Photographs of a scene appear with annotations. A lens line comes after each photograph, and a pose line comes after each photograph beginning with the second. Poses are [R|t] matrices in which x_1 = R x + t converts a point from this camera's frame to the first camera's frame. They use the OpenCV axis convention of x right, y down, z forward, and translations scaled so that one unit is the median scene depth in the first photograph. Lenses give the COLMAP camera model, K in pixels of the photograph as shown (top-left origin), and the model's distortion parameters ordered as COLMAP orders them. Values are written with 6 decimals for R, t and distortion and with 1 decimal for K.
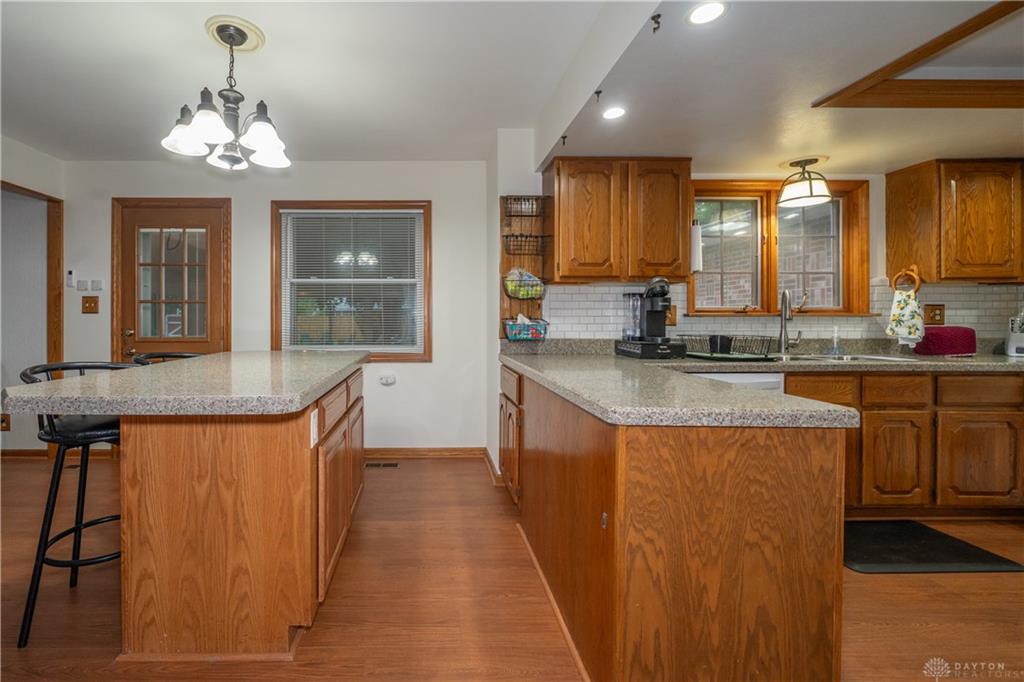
lens RADIAL K [[440.6, 0, 434.1], [0, 440.6, 319.7], [0, 0, 1]] dist [-0.000678, -0.000337]
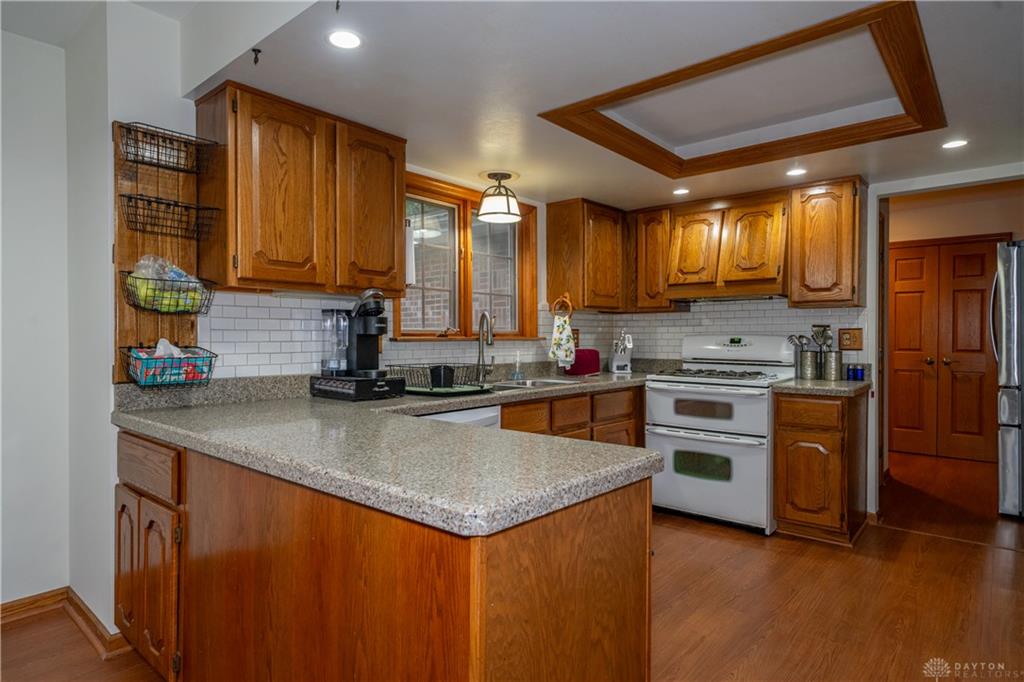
lens RADIAL K [[570.8, 0, 503.7], [0, 570.8, 340.3], [0, 0, 1]] dist [-0.000968, 0.000370]
pose [[0.666666, -0.004035, 0.745346, -0.059519], [0.001945, 0.999991, 0.003674, -0.013454], [-0.745354, -0.001000, 0.666668, 0.190387]]
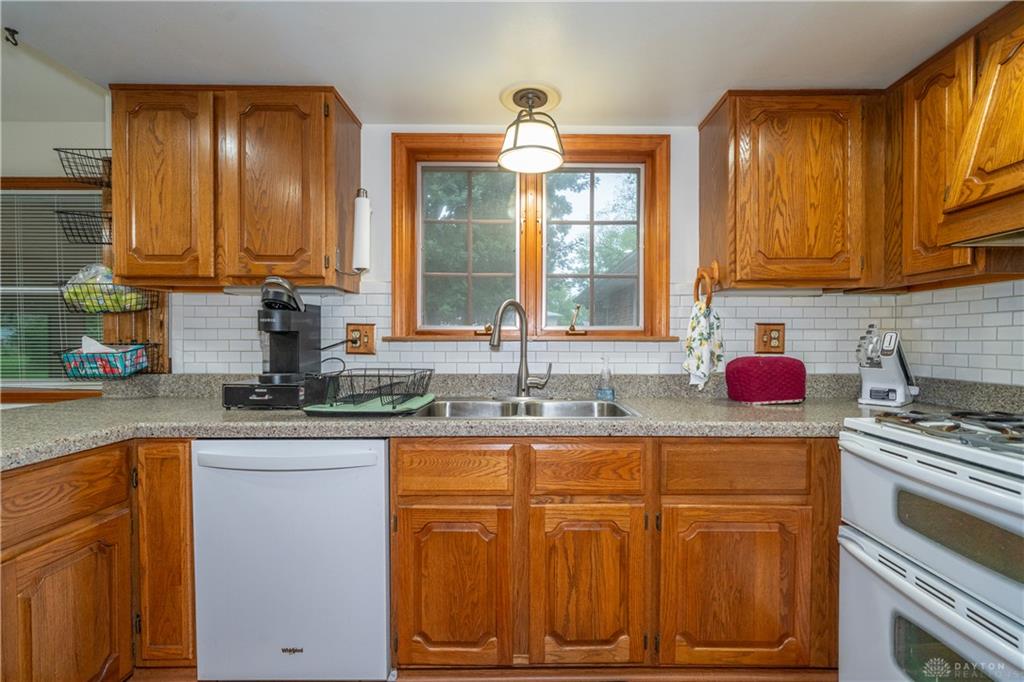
lens RADIAL K [[444.1, 0, 529.2], [0, 444.1, 345.8], [0, 0, 1]] dist [-0.002415, 0.000696]
pose [[0.999998, 0.001924, -0.000609, 0.858608], [-0.001917, 0.999948, 0.010000, -0.007167], [0.000629, -0.009999, 0.999950, 0.363709]]
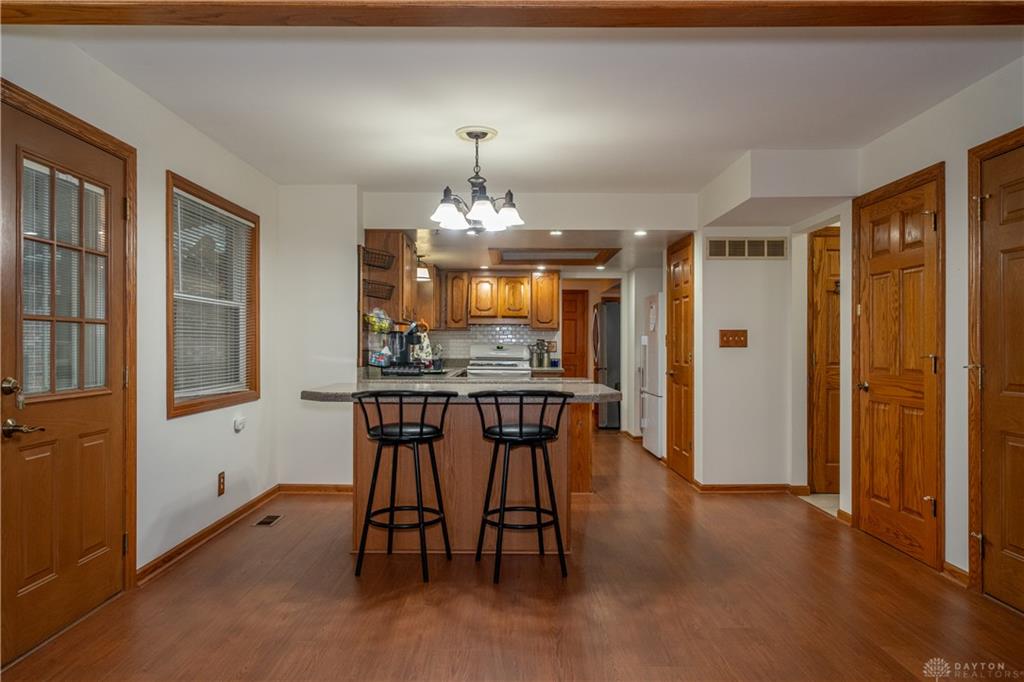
lens RADIAL K [[715.2, 0, 510.9], [0, 715.2, 344.6], [0, 0, 1]] dist [-0.000243, -0.000001]
pose [[0.025768, 0.005270, 0.999654, -1.949598], [-0.000667, 0.999986, -0.005255, -0.001897], [-0.999668, -0.000531, 0.025771, 0.584574]]
